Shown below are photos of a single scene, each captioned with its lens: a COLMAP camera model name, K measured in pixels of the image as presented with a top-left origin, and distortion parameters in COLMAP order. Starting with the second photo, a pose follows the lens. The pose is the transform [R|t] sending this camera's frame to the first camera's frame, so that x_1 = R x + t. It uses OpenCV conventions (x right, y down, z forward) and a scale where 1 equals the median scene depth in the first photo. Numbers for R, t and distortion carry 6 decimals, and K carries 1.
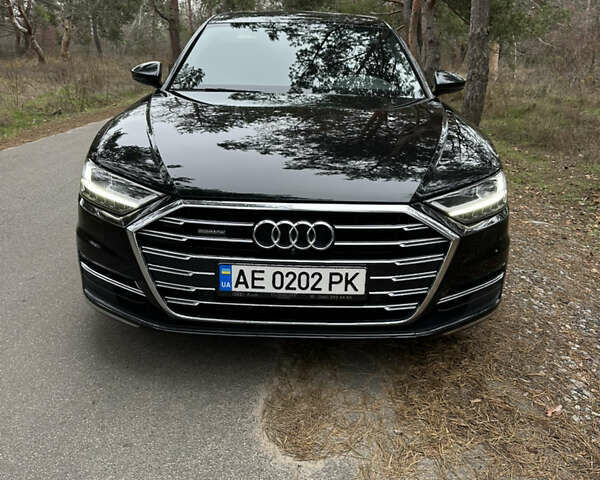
lens RADIAL K [[596.1, 0, 302.1], [0, 596.1, 237.3], [0, 0, 1]] dist [-0.047039, 0.000000]
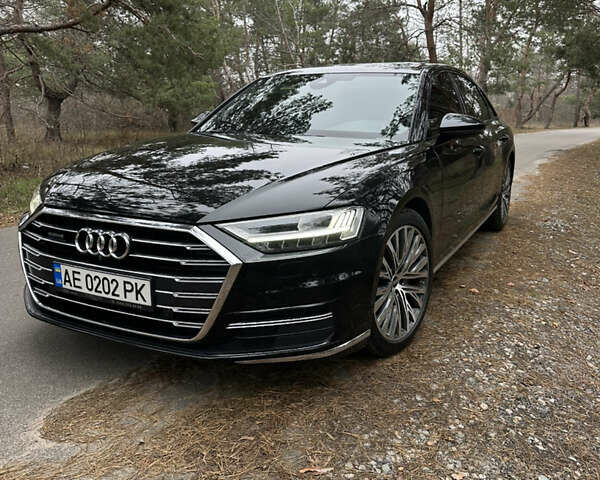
lens RADIAL K [[596.1, 0, 297.2], [0, 596.1, 241.0], [0, 0, 1]] dist [-0.047039, 0.000000]
pose [[0.900153, 0.089249, -0.426332, 0.785085], [-0.126387, 0.990191, -0.059563, 0.011399], [0.416834, 0.107499, 0.902604, 0.140279]]
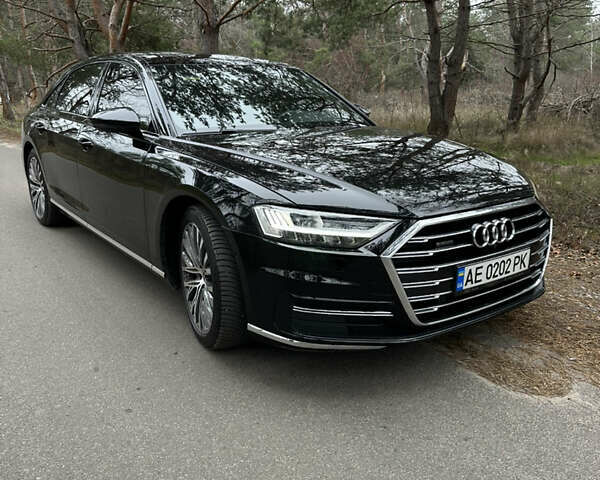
lens RADIAL K [[596.1, 0, 300.4], [0, 596.1, 240.9], [0, 0, 1]] dist [-0.047039, 0.000000]
pose [[0.796644, -0.181597, 0.576525, -1.046785], [0.210458, 0.977454, 0.017073, -0.093303], [-0.566627, 0.107733, 0.816901, 0.210037]]
